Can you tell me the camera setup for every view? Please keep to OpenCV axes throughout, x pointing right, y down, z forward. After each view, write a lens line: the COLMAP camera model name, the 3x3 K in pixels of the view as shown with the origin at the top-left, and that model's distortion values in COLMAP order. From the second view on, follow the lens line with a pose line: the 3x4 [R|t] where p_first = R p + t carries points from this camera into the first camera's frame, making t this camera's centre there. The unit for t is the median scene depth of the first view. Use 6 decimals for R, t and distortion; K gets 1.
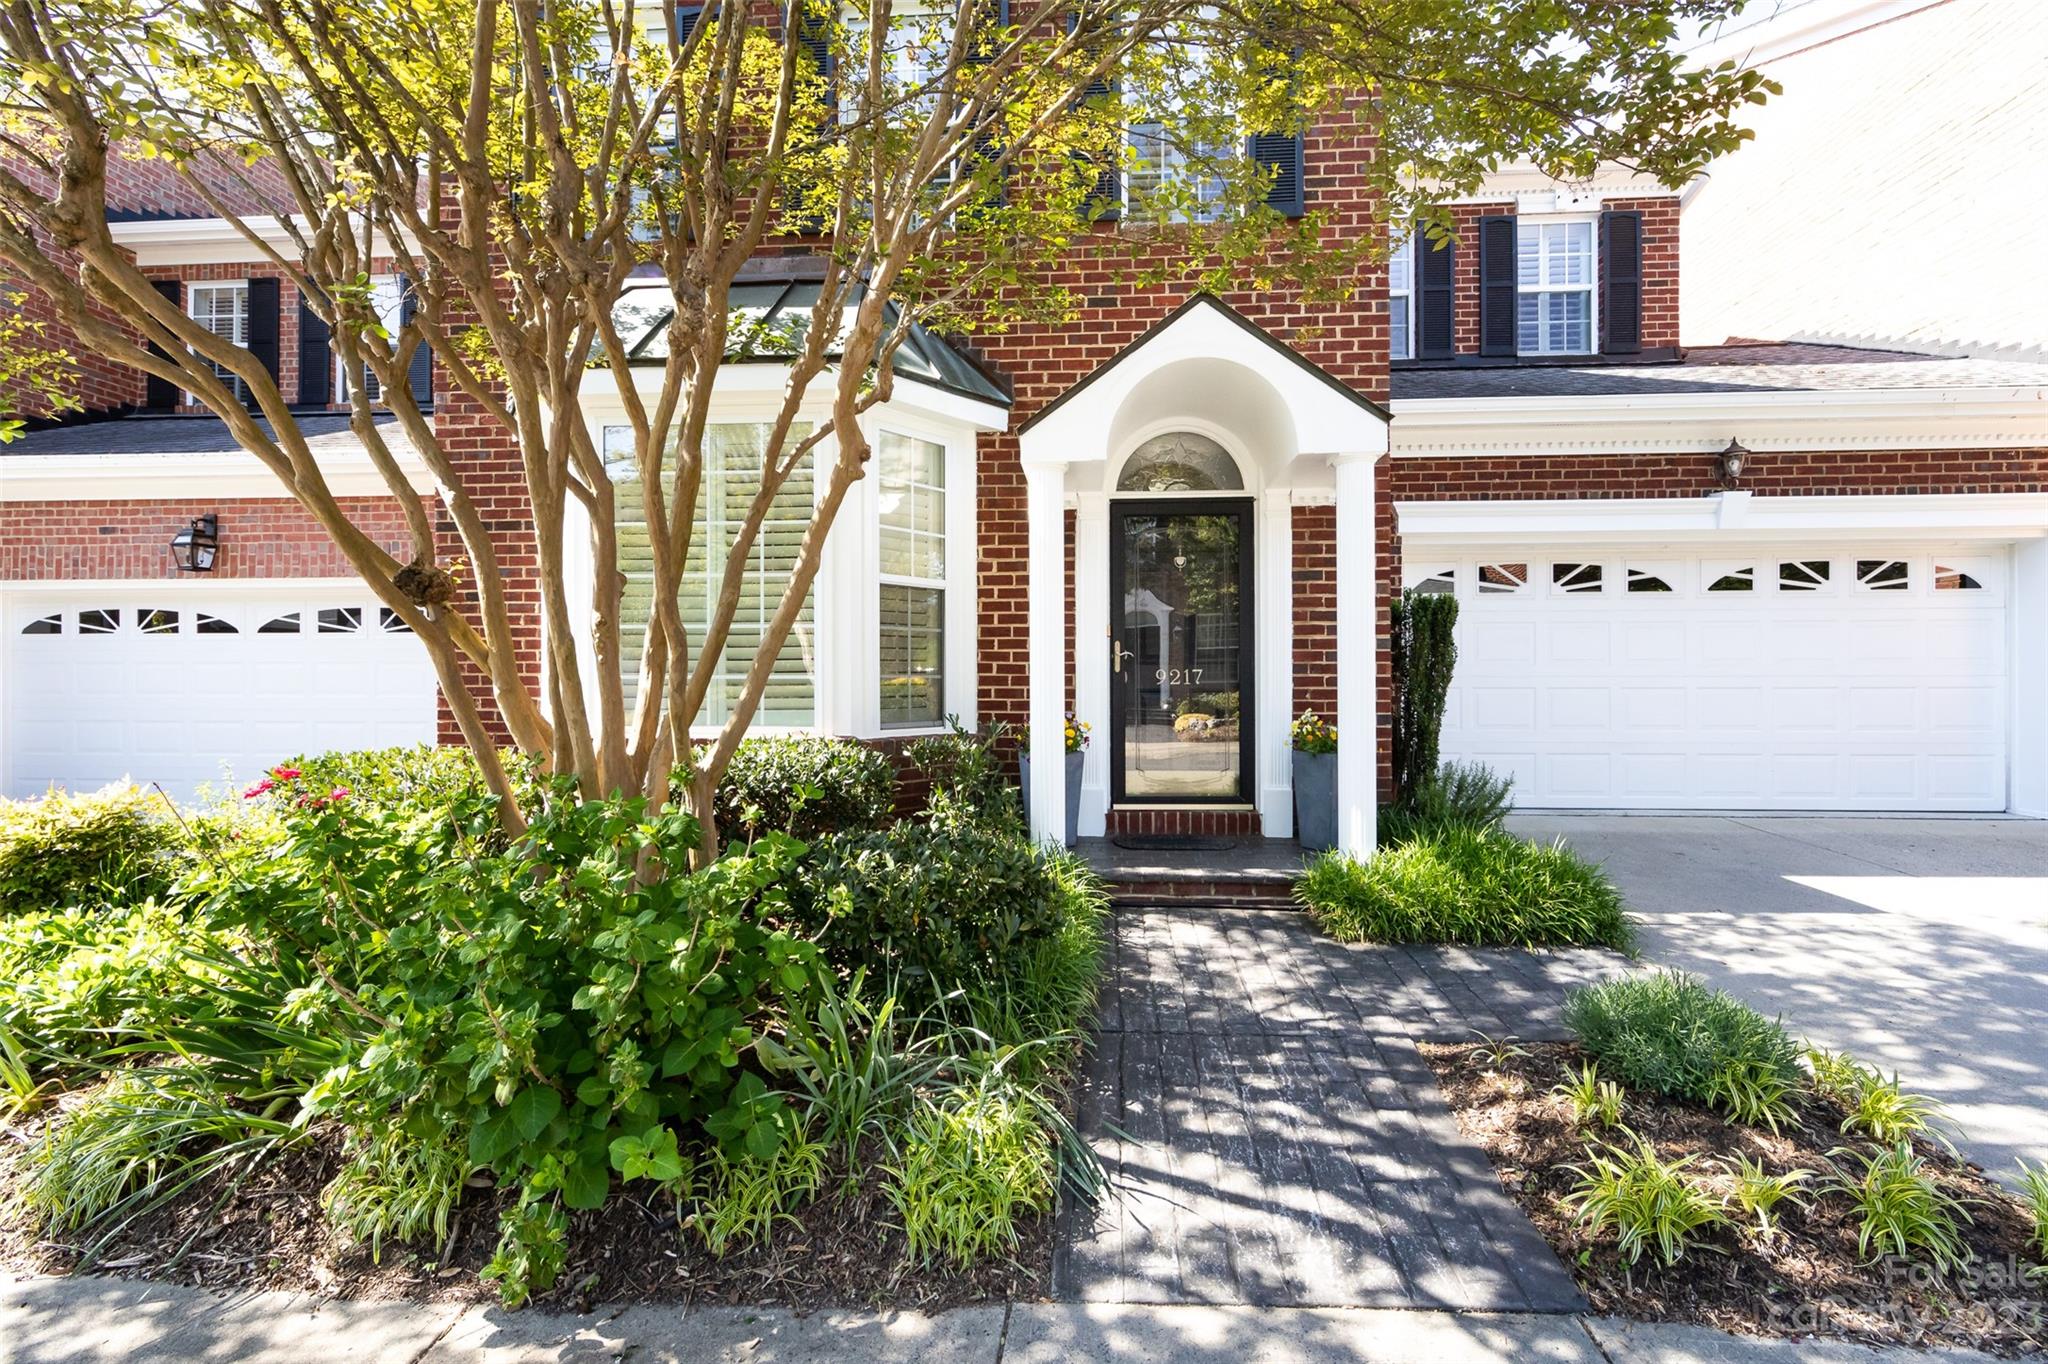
lens RADIAL K [[814.5, 0, 1031.2], [0, 814.5, 687.2], [0, 0, 1]] dist [-0.002648, -0.000213]
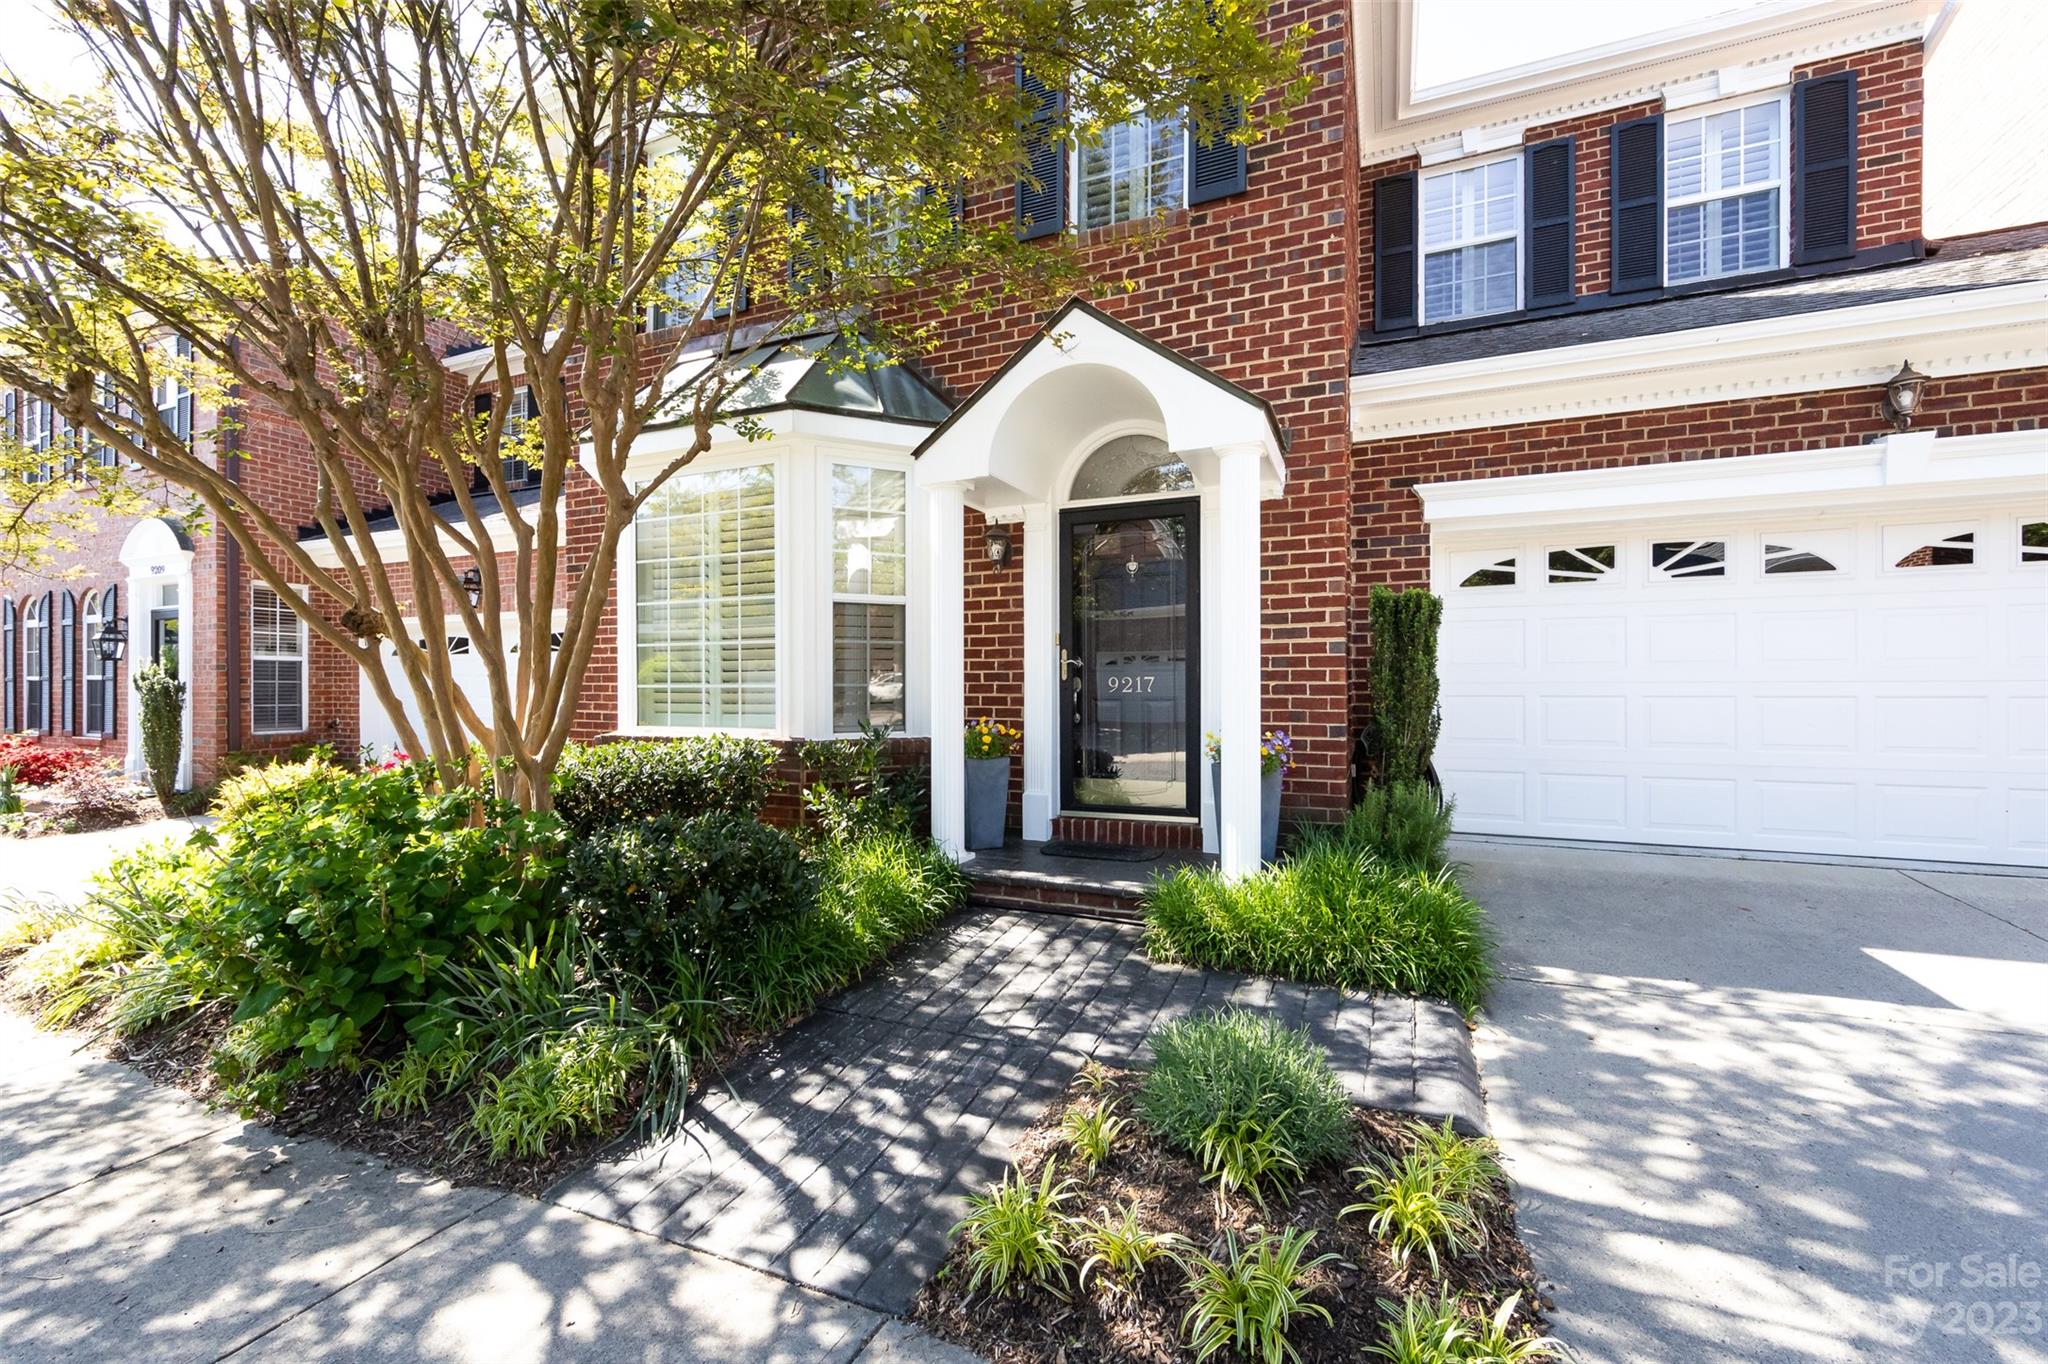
lens RADIAL K [[817.9, 0, 1051.3], [0, 817.9, 697.4], [0, 0, 1]] dist [-0.001956, -0.000328]
pose [[0.942812, 0.002907, -0.333311, 0.611654], [-0.000722, 0.999977, 0.006677, -0.005327], [0.333323, -0.006054, 0.942793, 0.052352]]
